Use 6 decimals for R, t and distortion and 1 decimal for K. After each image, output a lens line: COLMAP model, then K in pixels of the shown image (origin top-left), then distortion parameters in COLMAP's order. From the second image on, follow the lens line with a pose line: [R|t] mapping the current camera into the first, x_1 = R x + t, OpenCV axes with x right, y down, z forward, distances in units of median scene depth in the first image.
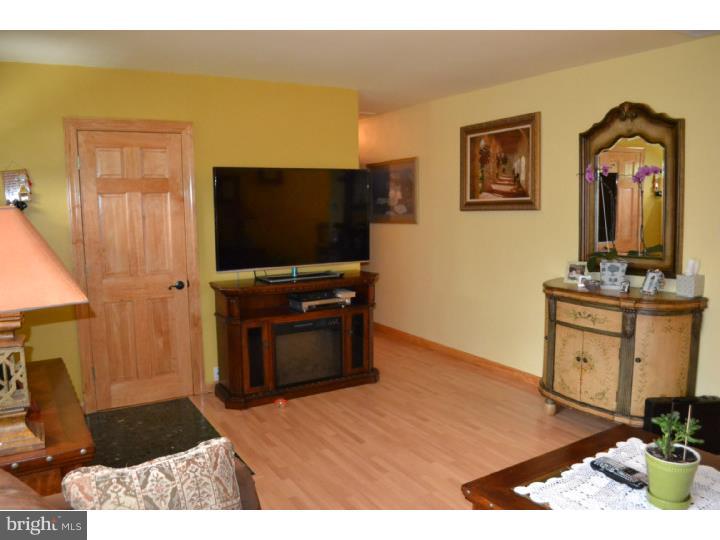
lens RADIAL K [[603.4, 0, 357.3], [0, 603.4, 268.1], [0, 0, 1]] dist [-0.078029, -0.004982]
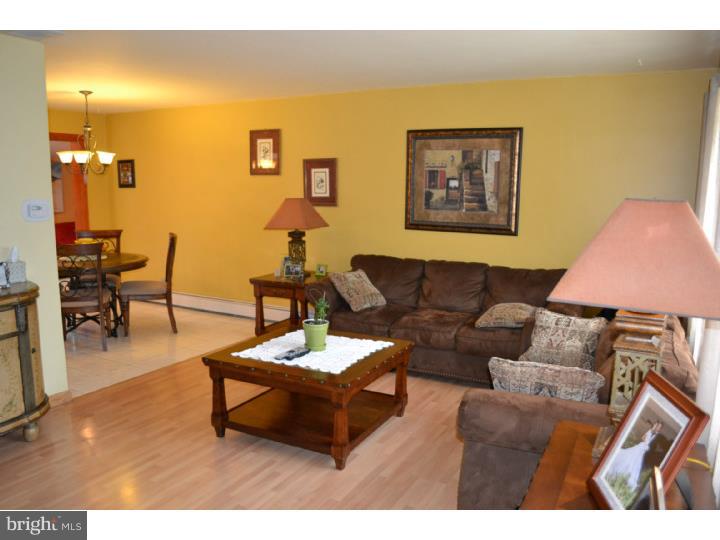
lens RADIAL K [[603.4, 0, 354.3], [0, 603.4, 275.9], [0, 0, 1]] dist [-0.078029, -0.004982]
pose [[-0.493585, -0.116924, 0.861802, -0.620079], [0.109529, 0.974674, 0.194970, -0.100169], [-0.862773, 0.190627, -0.468278, 0.952872]]
